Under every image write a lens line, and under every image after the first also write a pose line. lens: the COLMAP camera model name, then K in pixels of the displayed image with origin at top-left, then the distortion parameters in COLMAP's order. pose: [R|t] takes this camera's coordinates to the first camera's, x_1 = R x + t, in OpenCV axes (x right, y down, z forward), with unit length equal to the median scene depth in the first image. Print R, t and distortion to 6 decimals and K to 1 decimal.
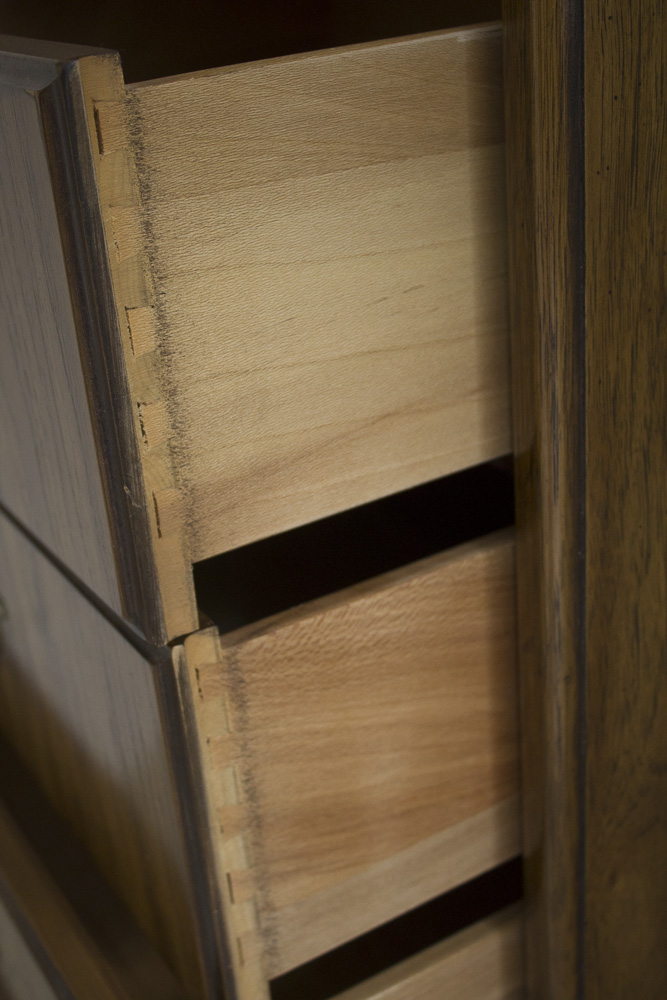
lens RADIAL K [[886.3, 0, 334.2], [0, 886.3, 495.7], [0, 0, 1]] dist [-0.053208, -0.003119]
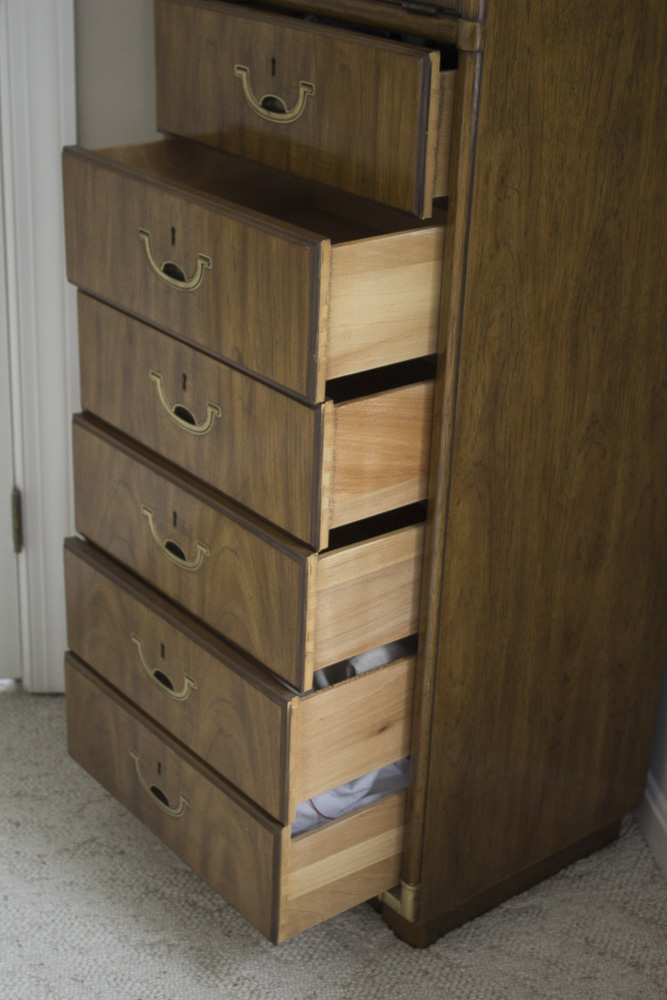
lens RADIAL K [[1566.0, 0, 339.2], [0, 1566.0, 500.8], [0, 0, 1]] dist [-0.032815, 0.000000]
pose [[0.991793, 0.055673, 0.115100, -0.670451], [-0.085138, 0.959185, 0.269660, -0.921147], [-0.095389, -0.277246, 0.956052, -3.981912]]
